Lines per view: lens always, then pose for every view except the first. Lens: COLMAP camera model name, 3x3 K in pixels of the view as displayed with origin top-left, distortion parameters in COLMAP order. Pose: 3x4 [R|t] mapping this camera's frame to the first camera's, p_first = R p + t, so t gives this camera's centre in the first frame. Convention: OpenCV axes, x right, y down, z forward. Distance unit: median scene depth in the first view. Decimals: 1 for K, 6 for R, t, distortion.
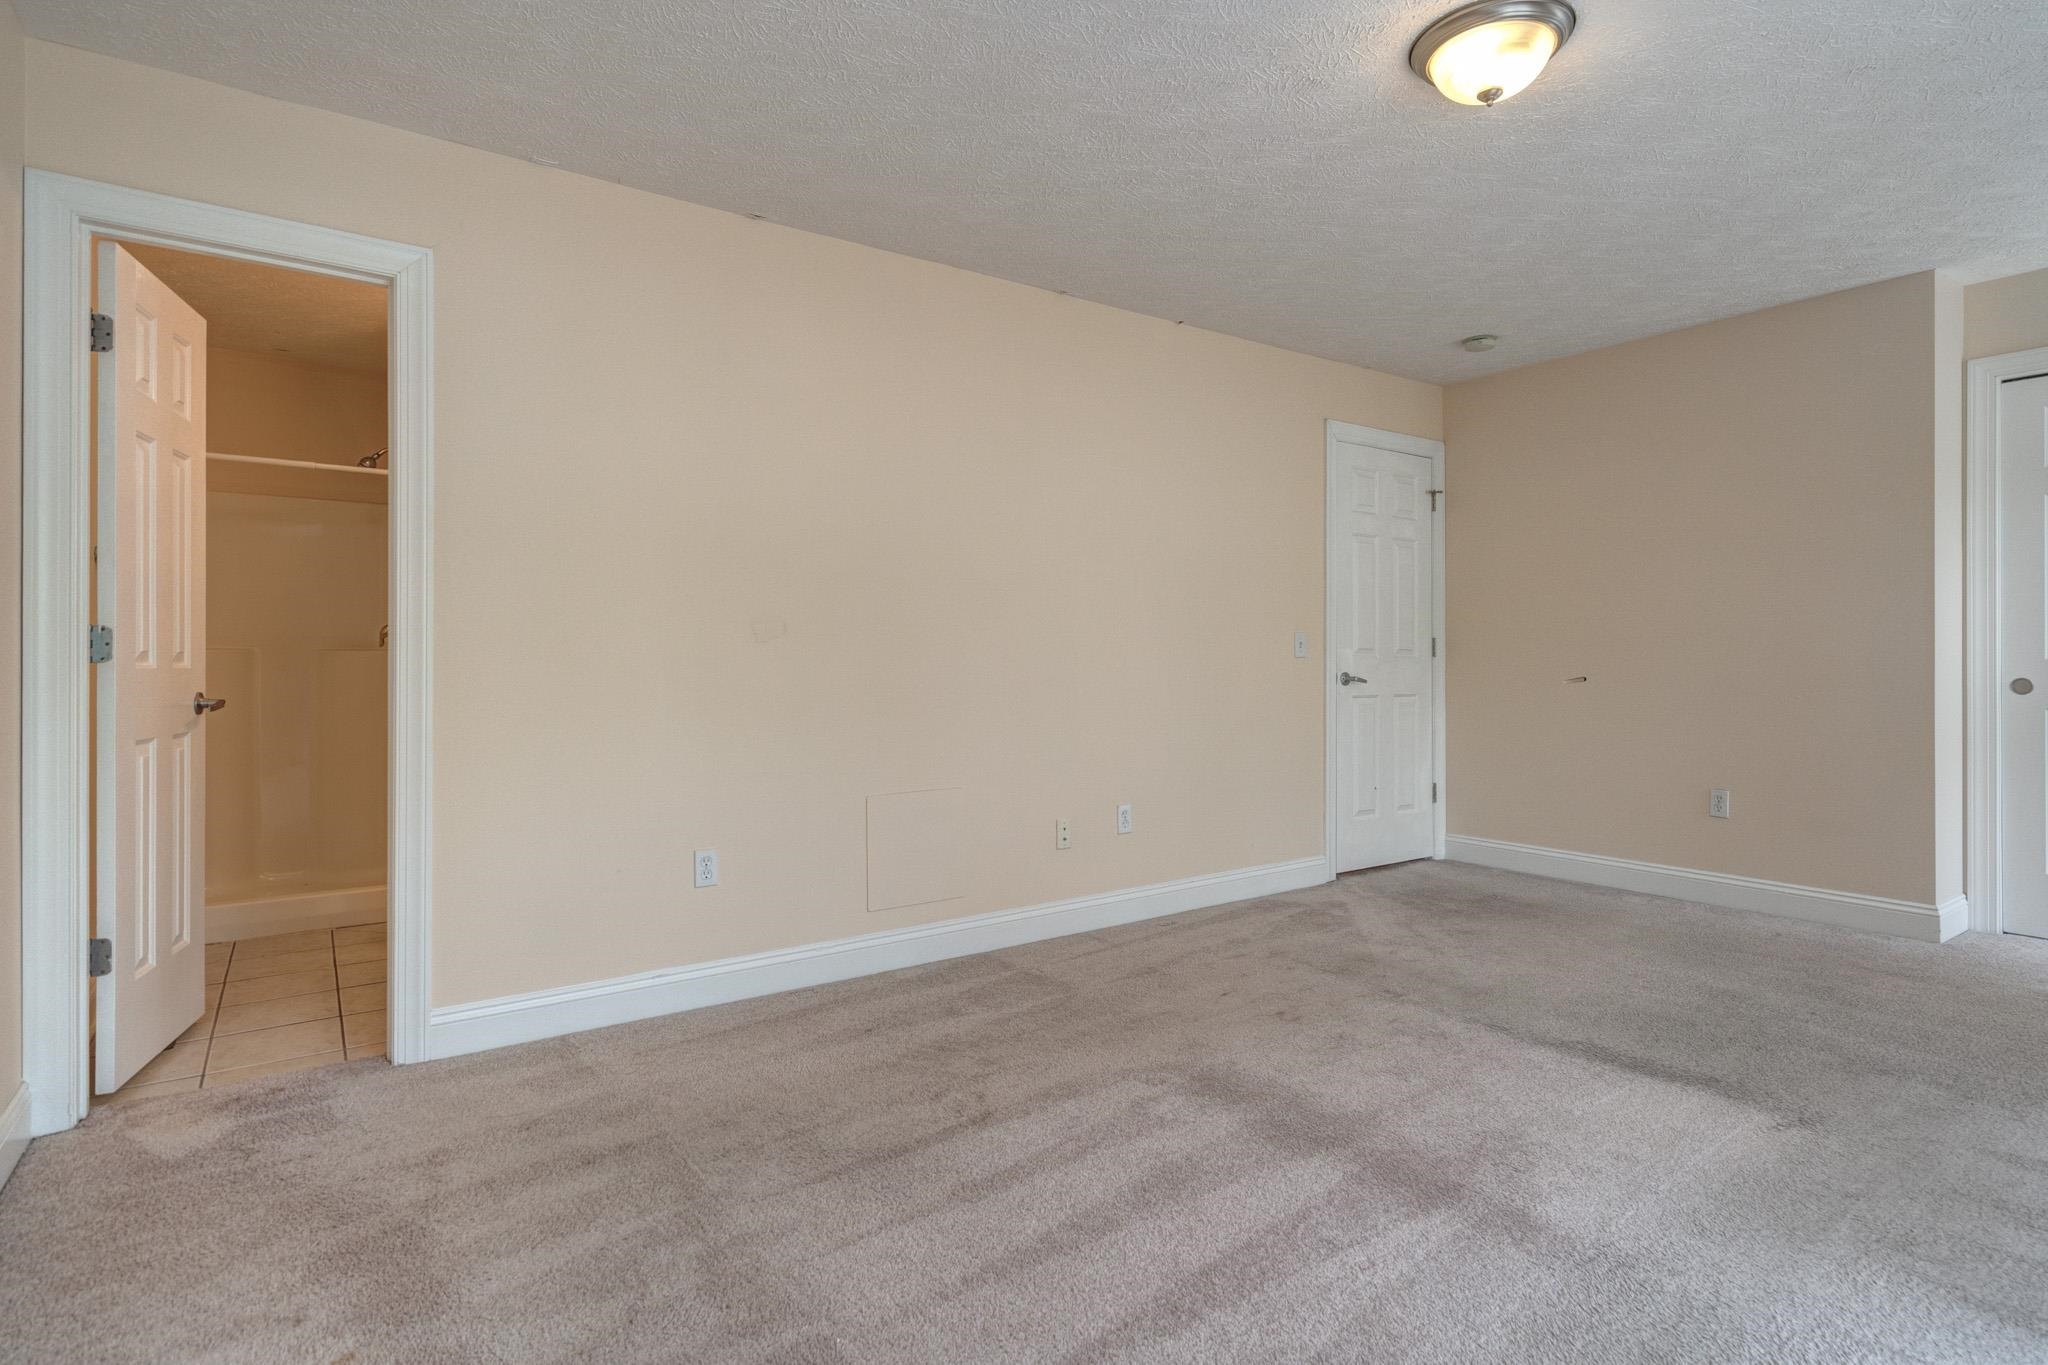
lens RADIAL K [[989.7, 0, 991.0], [0, 989.7, 667.4], [0, 0, 1]] dist [-0.006516, 0.003773]
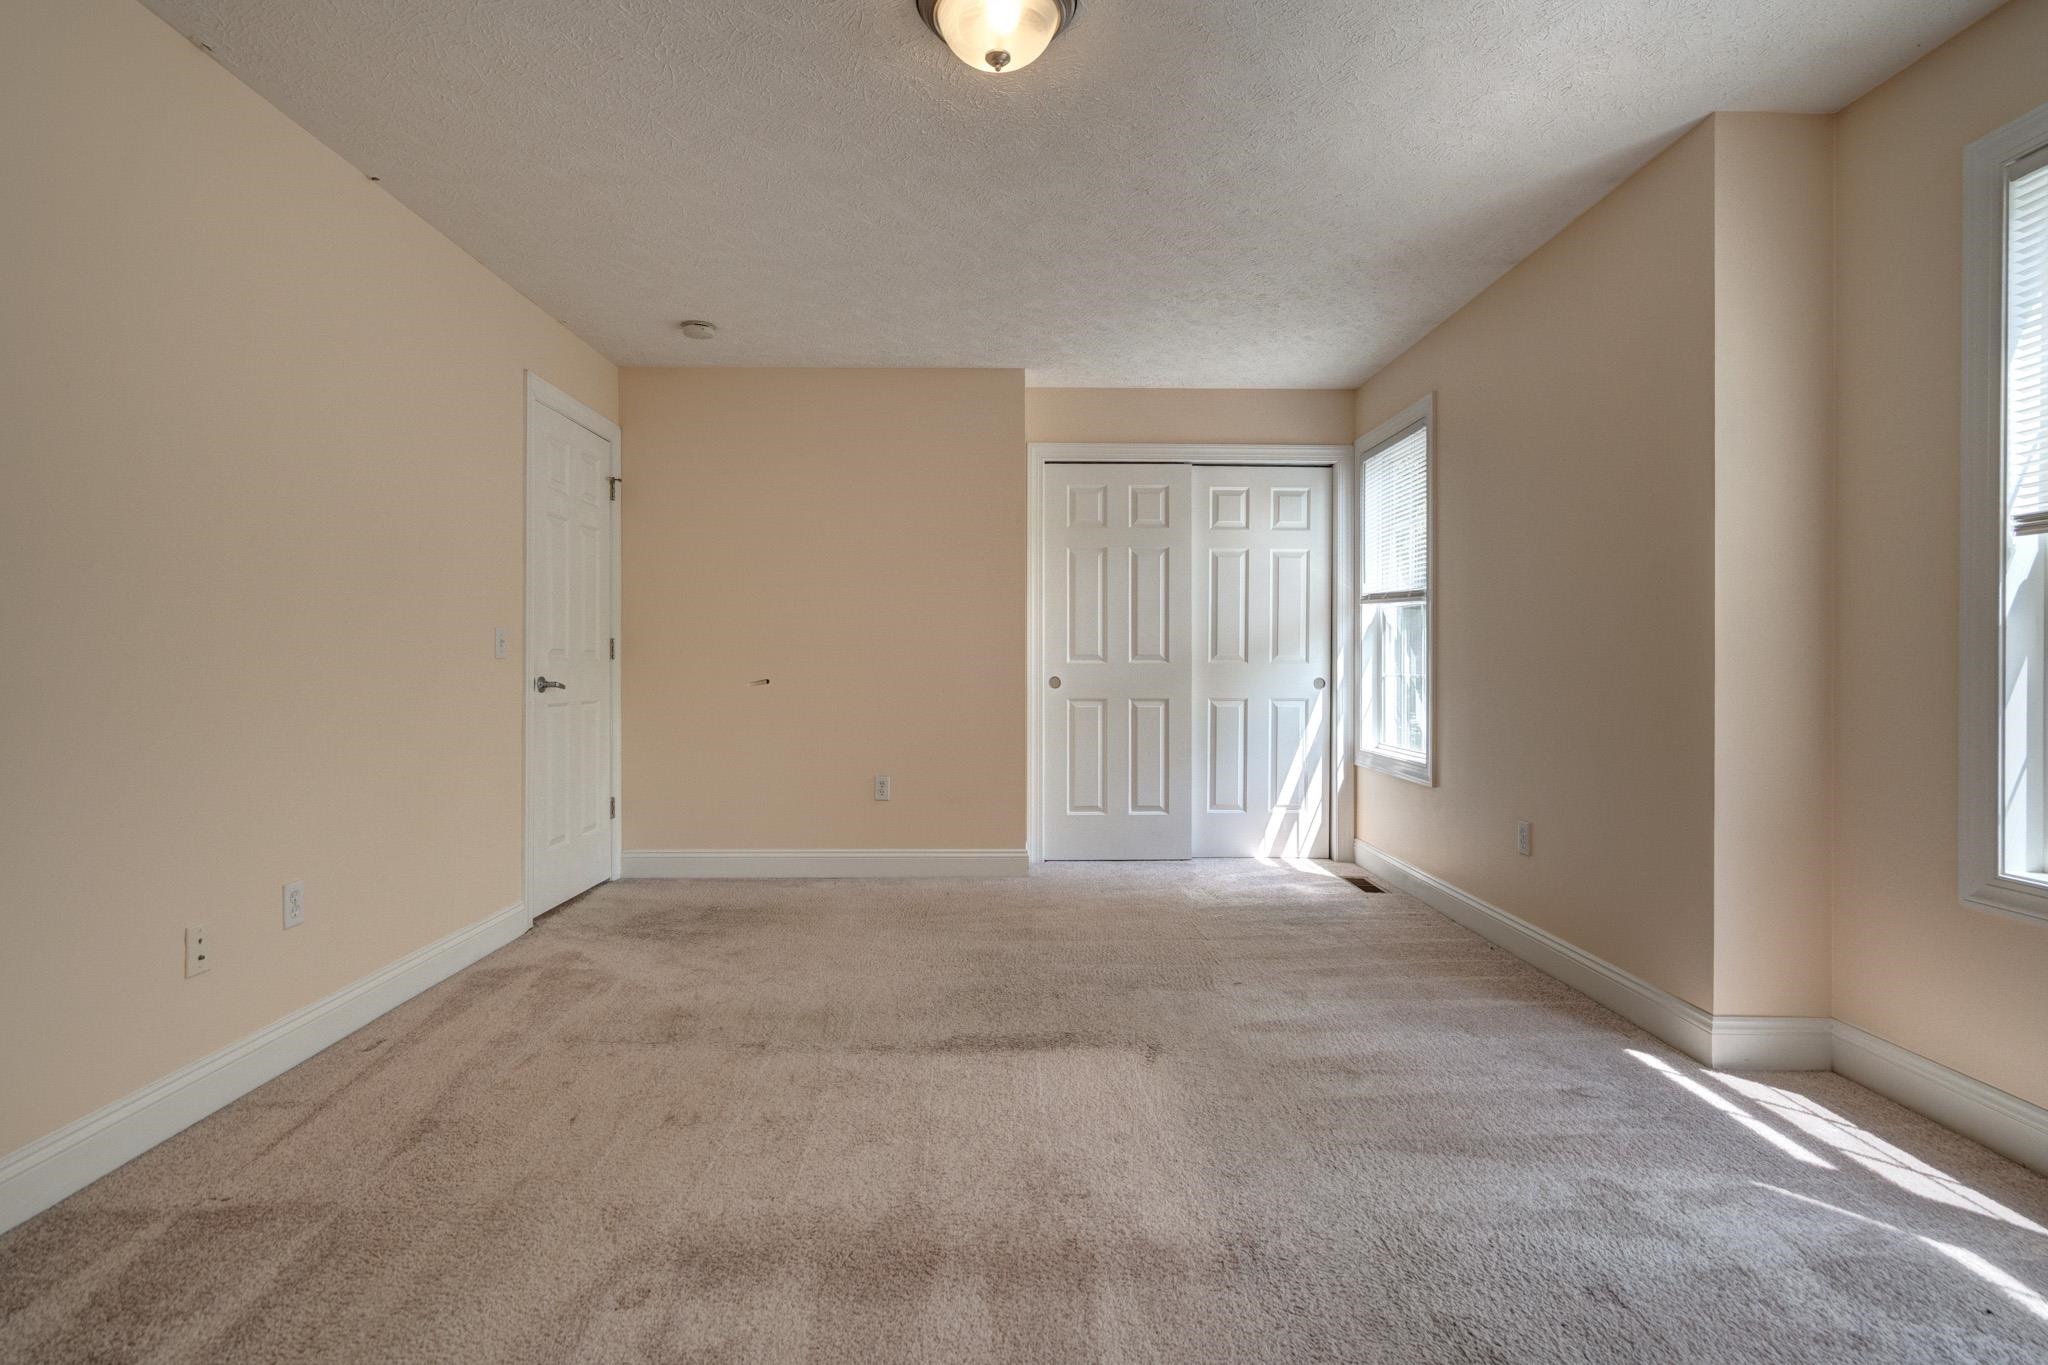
lens RADIAL K [[989.7, 0, 1017.2], [0, 989.7, 664.8], [0, 0, 1]] dist [-0.006516, 0.003773]
pose [[0.562147, 0.001932, 0.827035, -0.149844], [0.004301, 0.999977, -0.005260, 0.001265], [-0.827026, 0.006514, 0.562125, 0.265523]]
